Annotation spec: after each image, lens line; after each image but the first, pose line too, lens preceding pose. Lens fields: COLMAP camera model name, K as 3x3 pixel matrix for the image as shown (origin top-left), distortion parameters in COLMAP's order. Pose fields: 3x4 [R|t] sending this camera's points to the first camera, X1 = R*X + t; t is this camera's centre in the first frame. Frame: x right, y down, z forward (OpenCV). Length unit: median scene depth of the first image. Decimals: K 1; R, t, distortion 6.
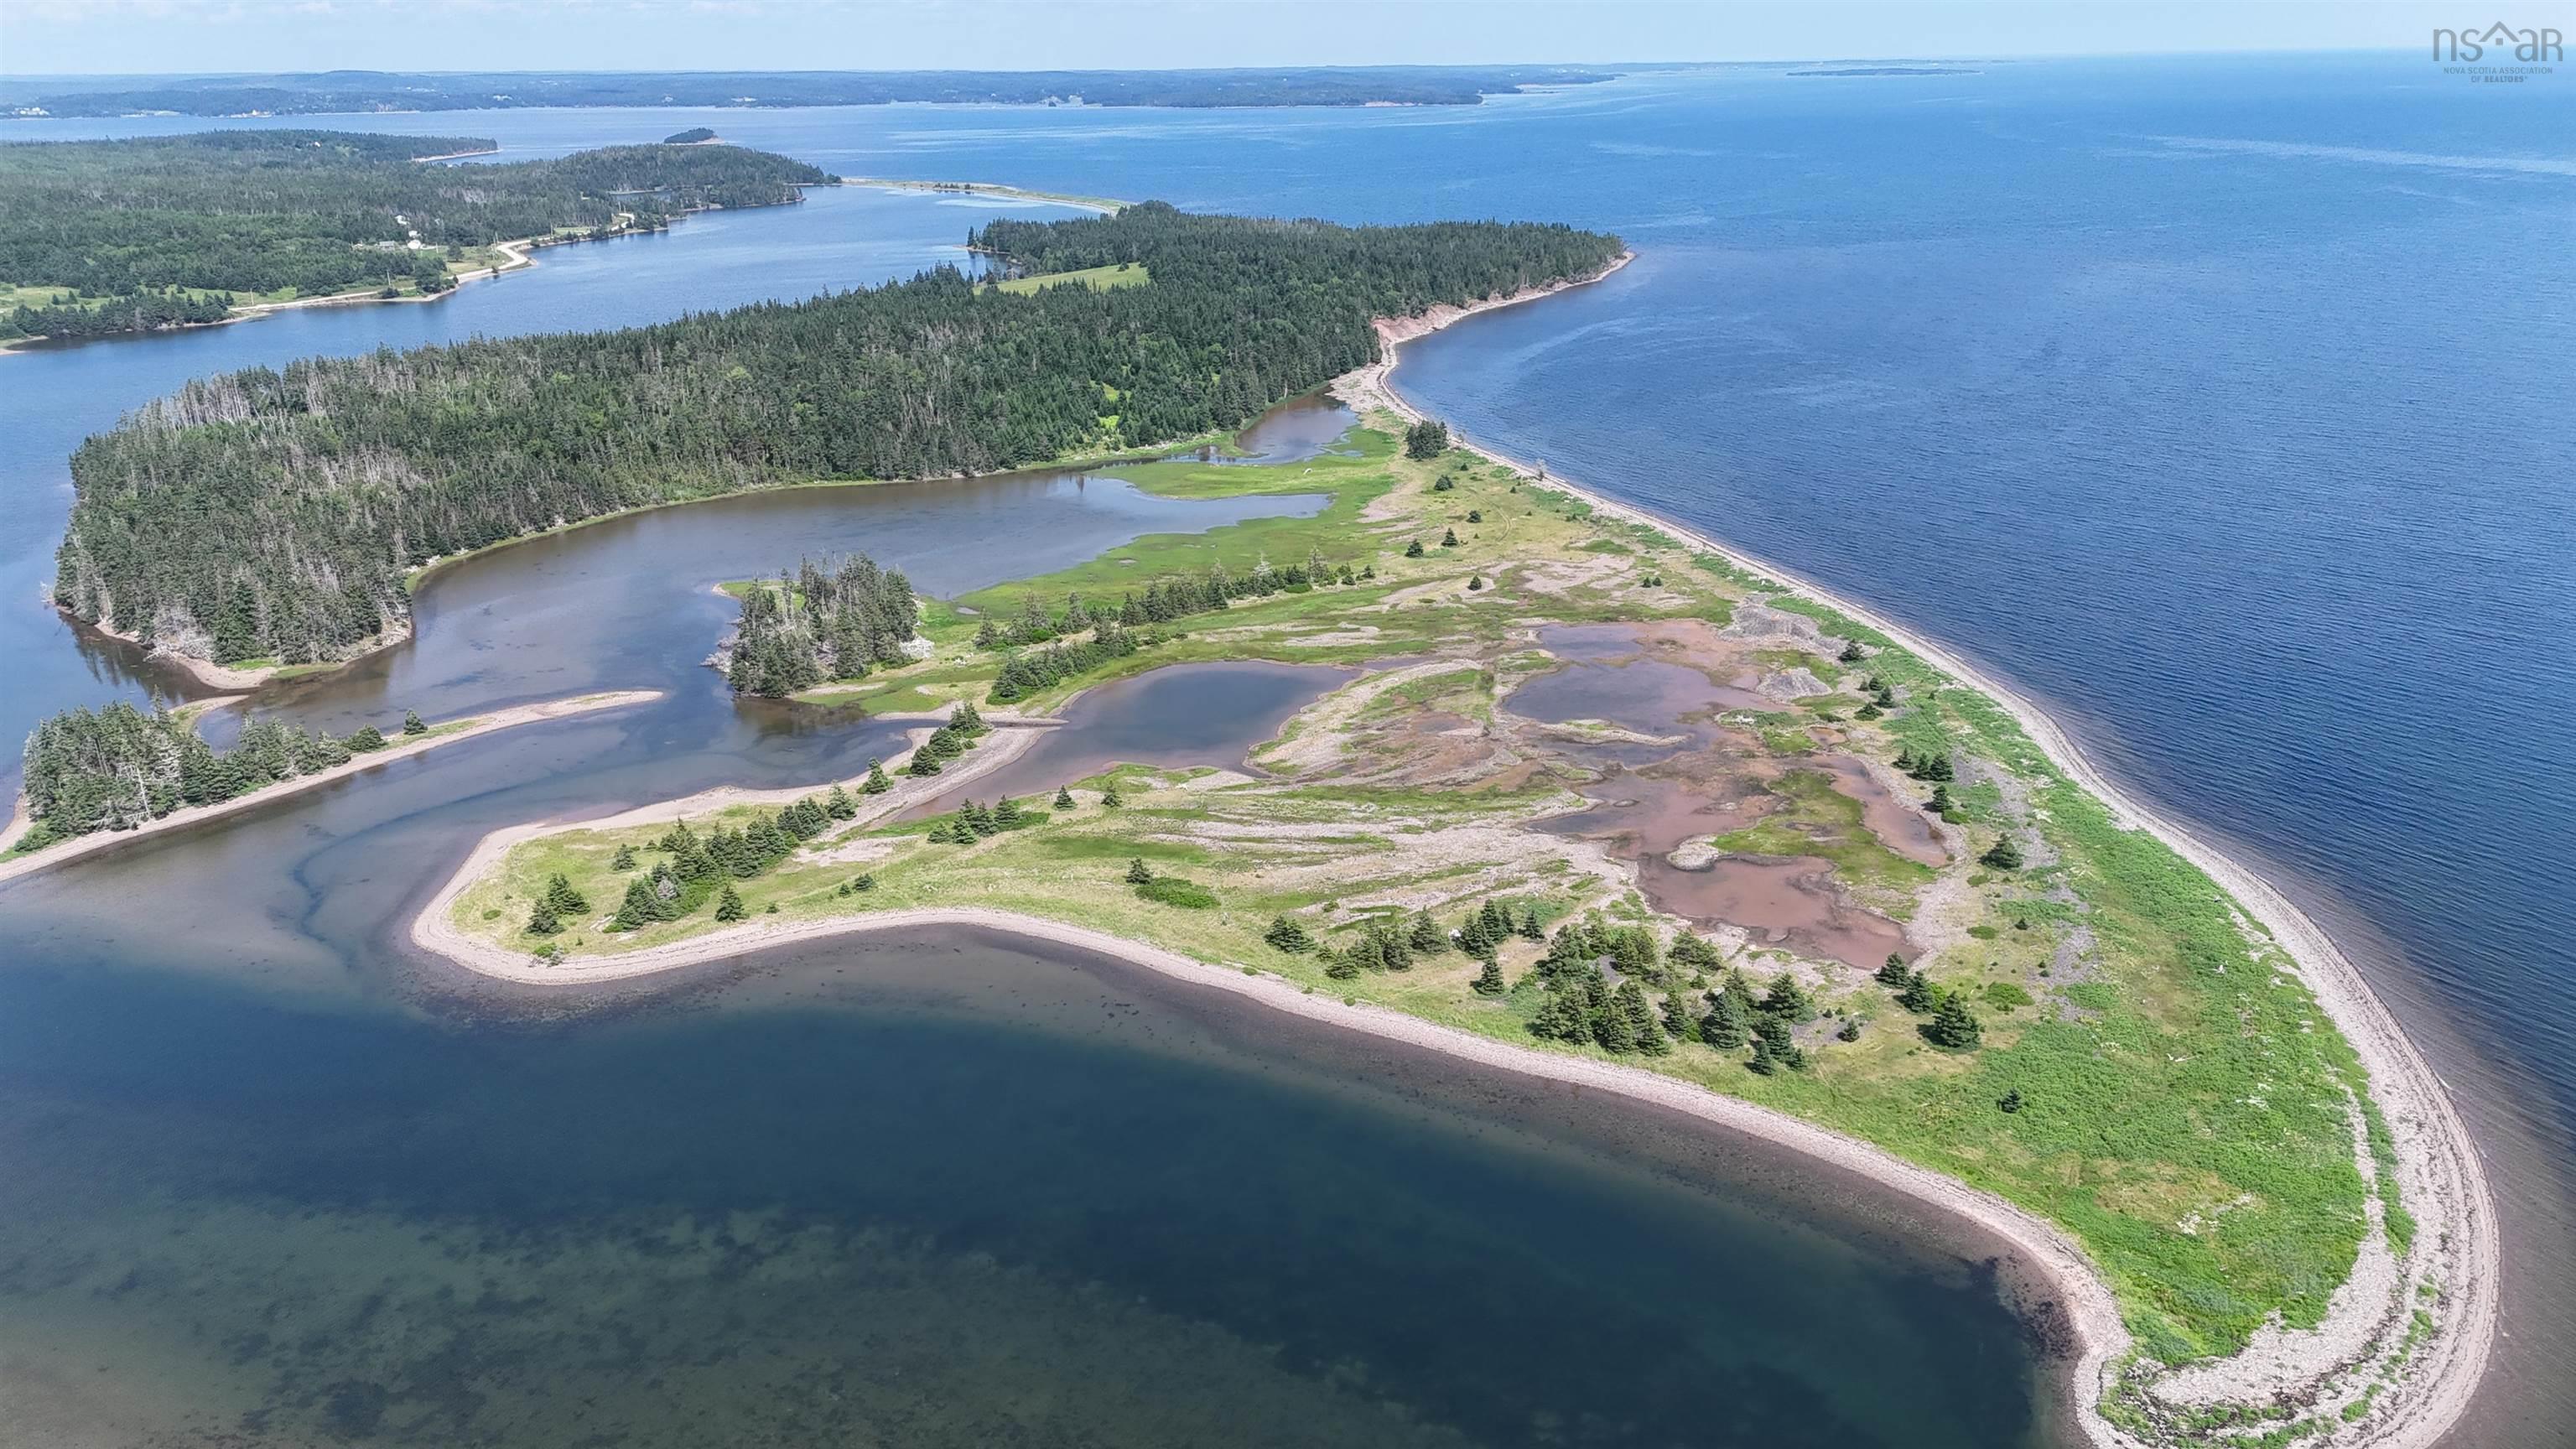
lens RADIAL K [[1900.5, 0, 1301.8], [0, 1900.5, 693.2], [0, 0, 1]] dist [0.073872, -0.071888]
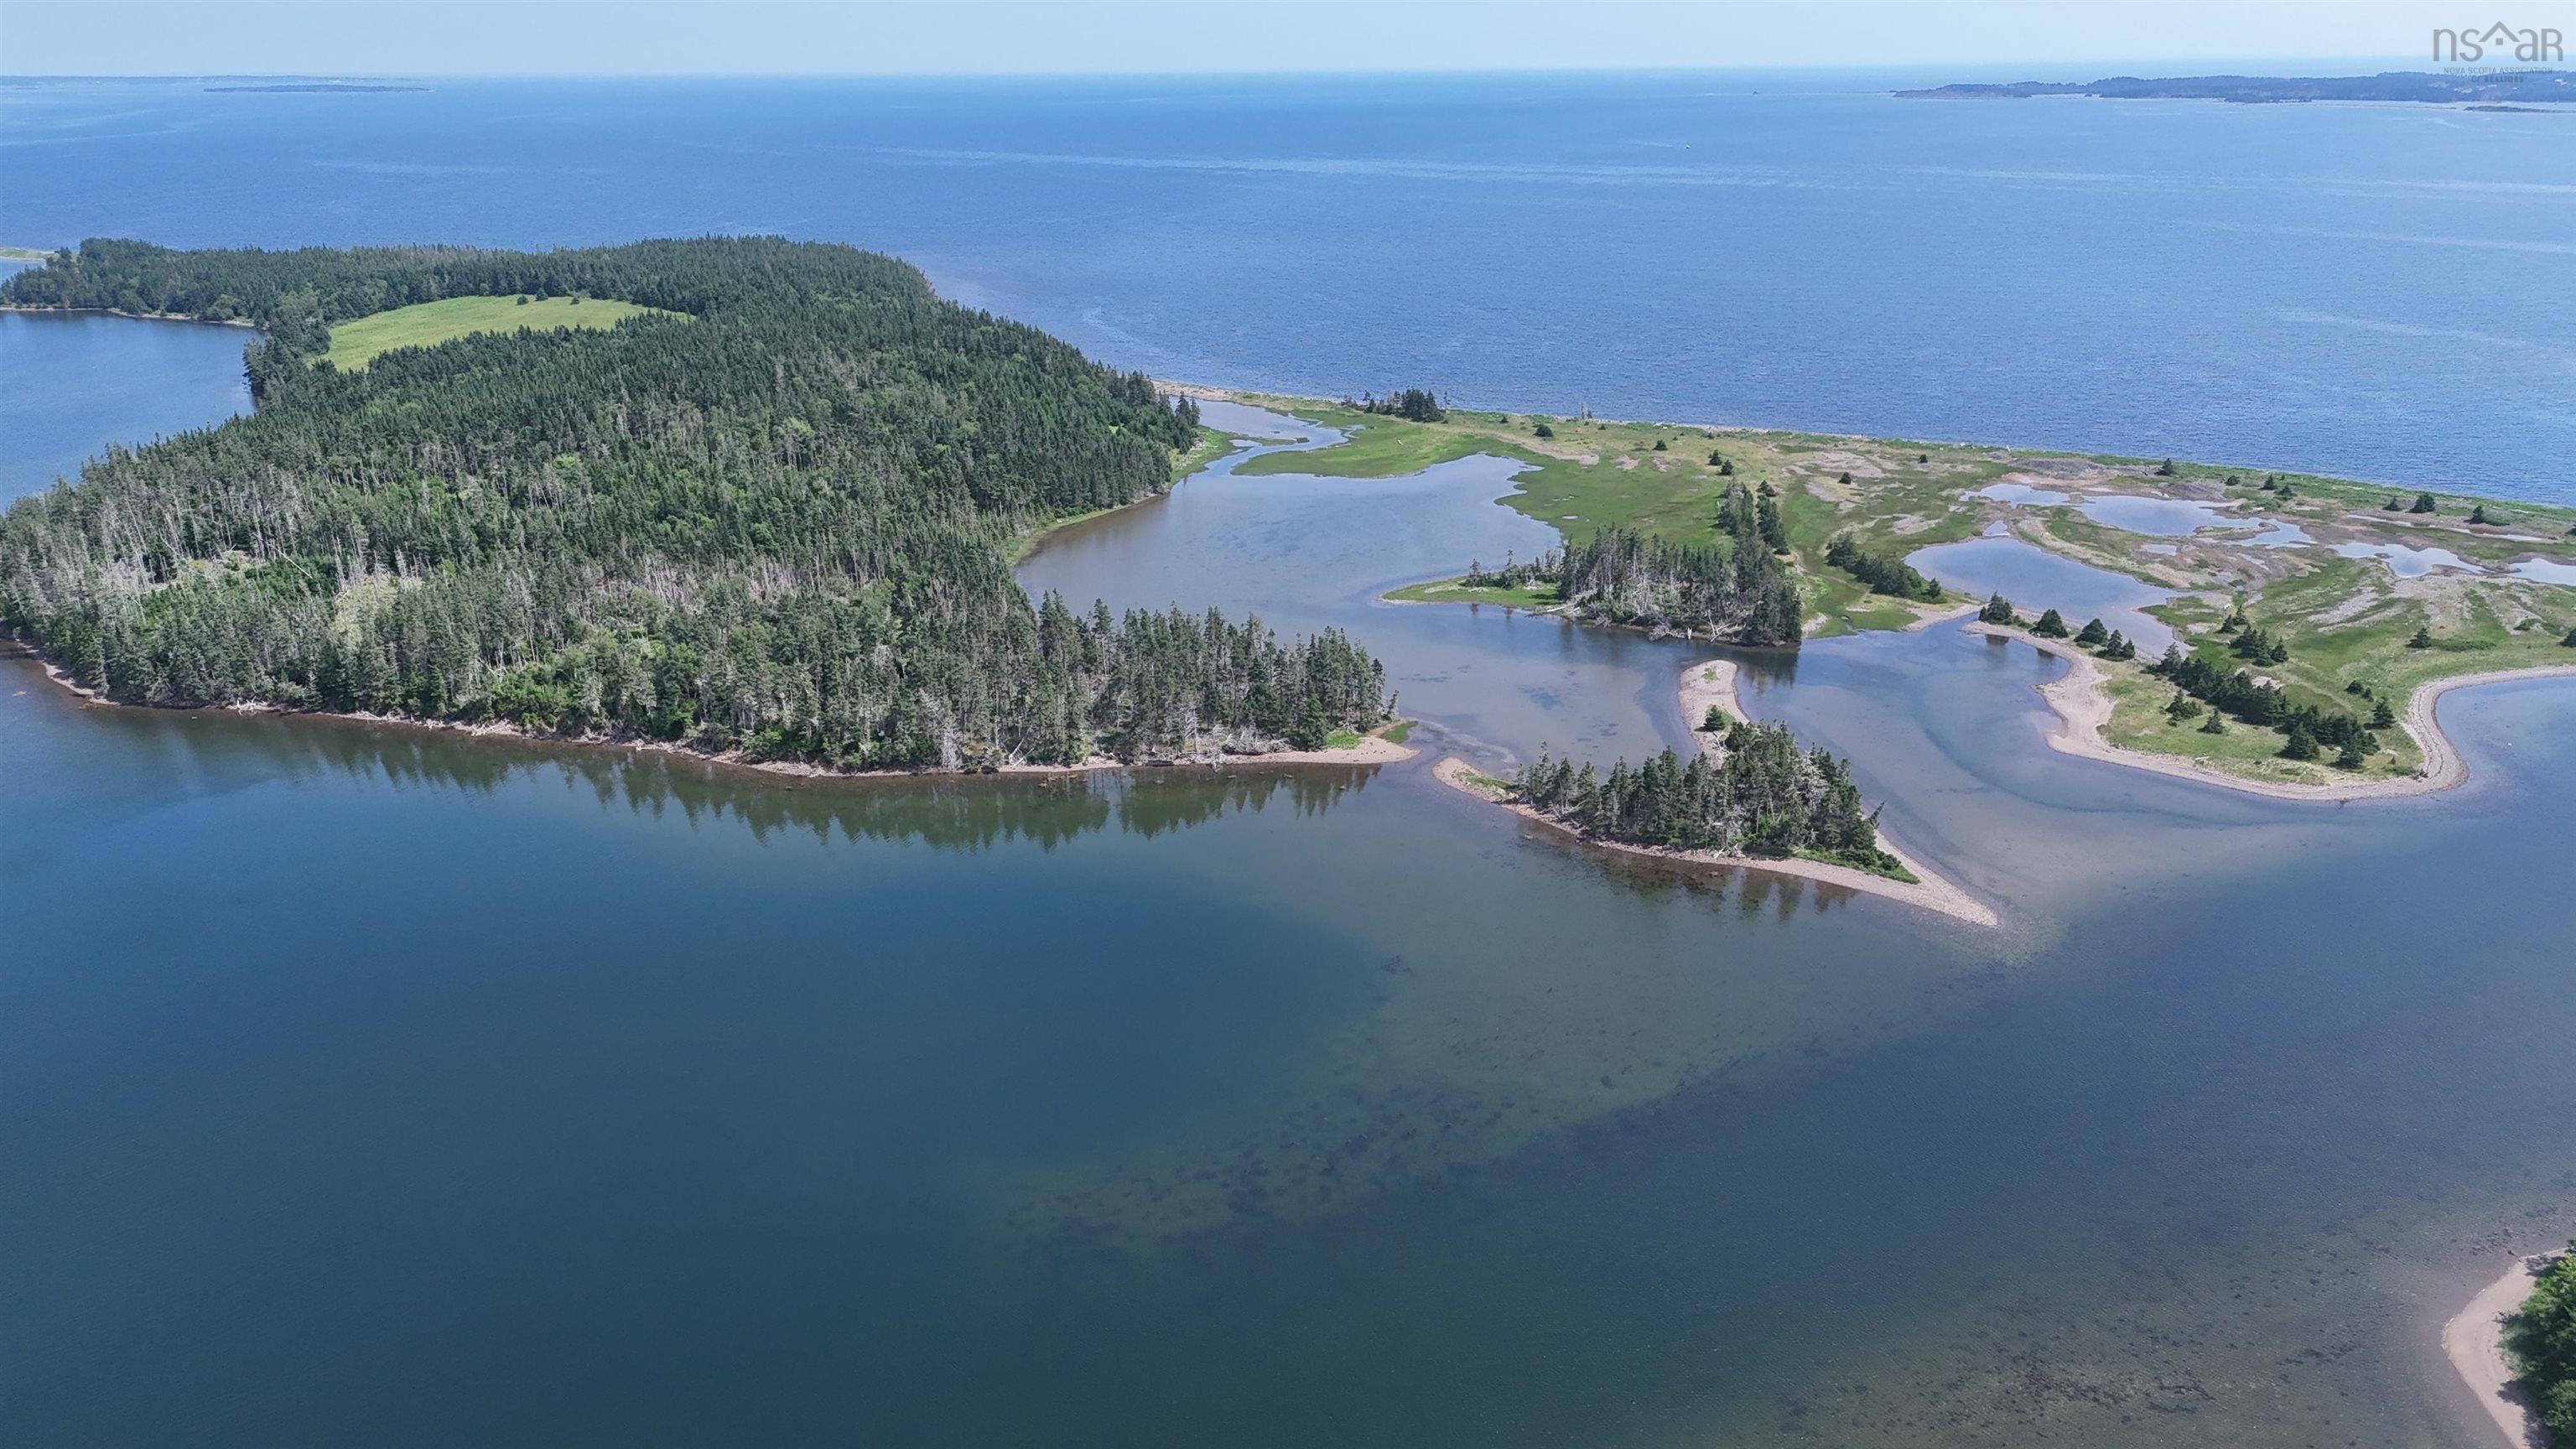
lens RADIAL K [[1888.3, 0, 1298.7], [0, 1888.3, 727.7], [0, 0, 1]] dist [0.080026, -0.079763]
pose [[0.712718, -0.224730, 0.664477, -0.467547], [0.219543, 0.971163, 0.092970, -0.043372], [-0.666209, 0.079620, 0.741503, 0.157115]]
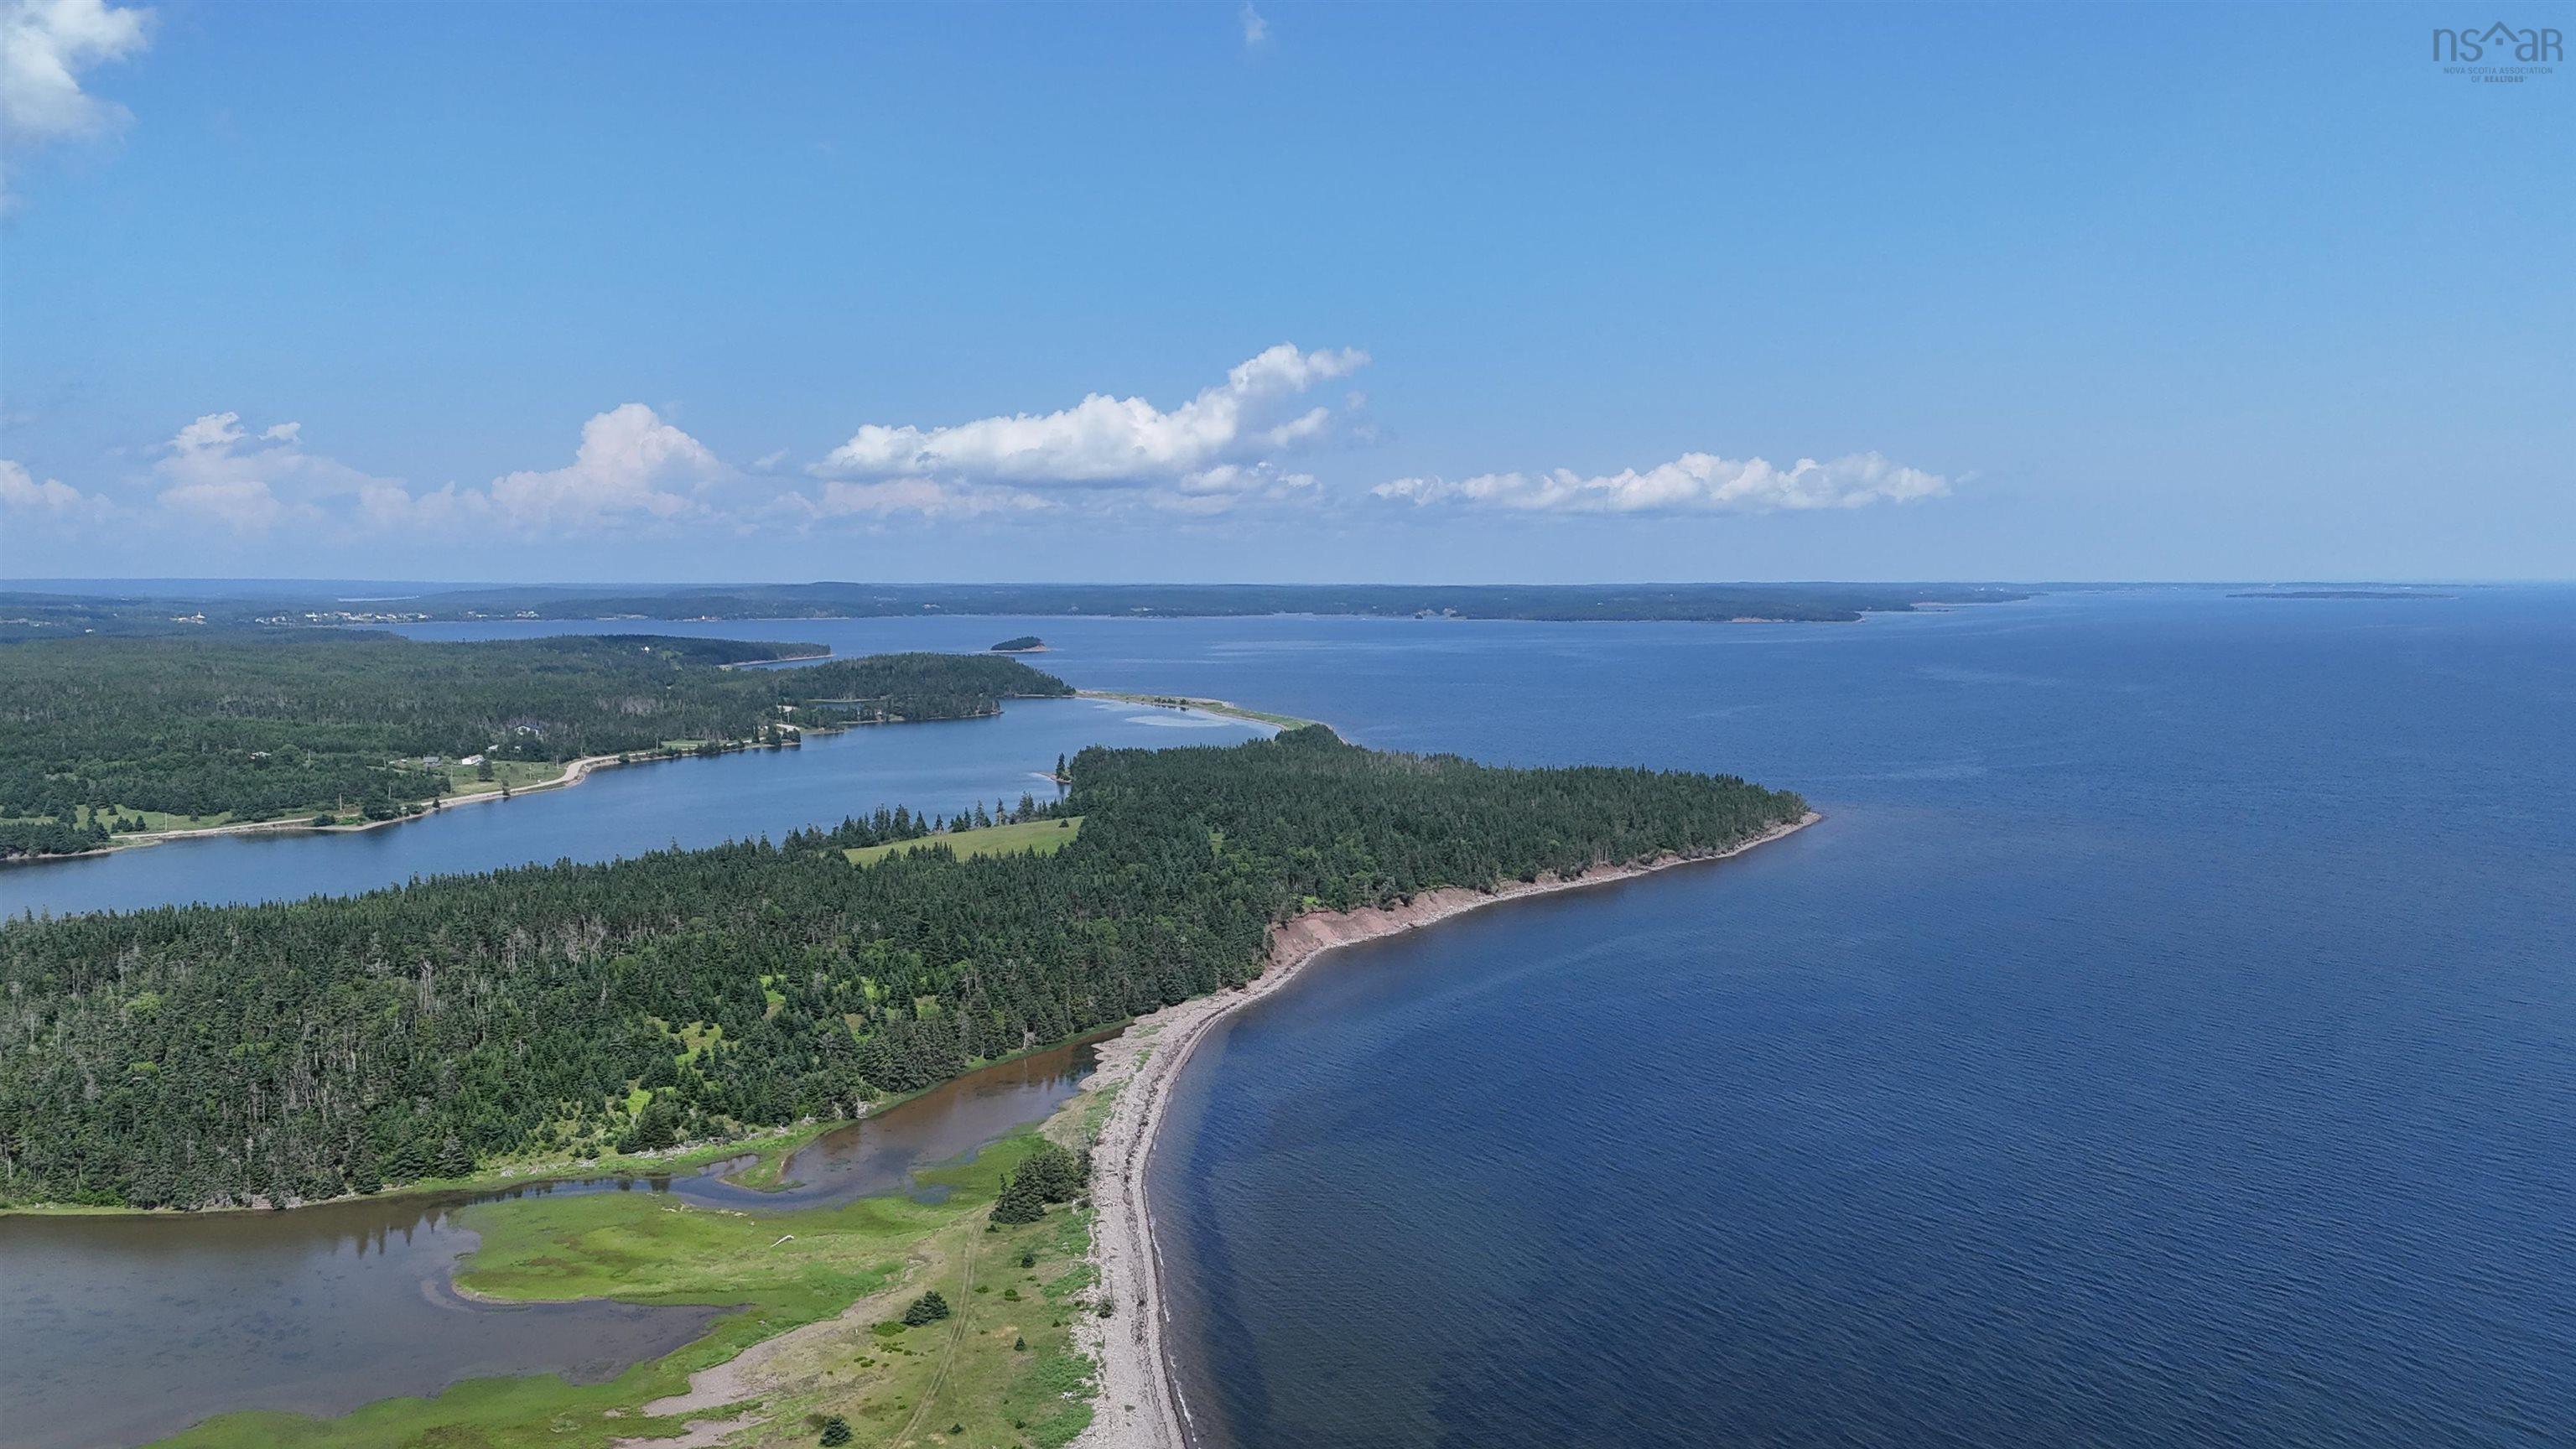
lens RADIAL K [[1888.3, 0, 1298.7], [0, 1888.3, 727.7], [0, 0, 1]] dist [0.080026, -0.079763]
pose [[0.974892, 0.026031, -0.221151, 0.167564], [-0.077667, 0.970526, -0.228138, -0.088435], [0.208694, 0.239586, 0.948180, 0.265667]]
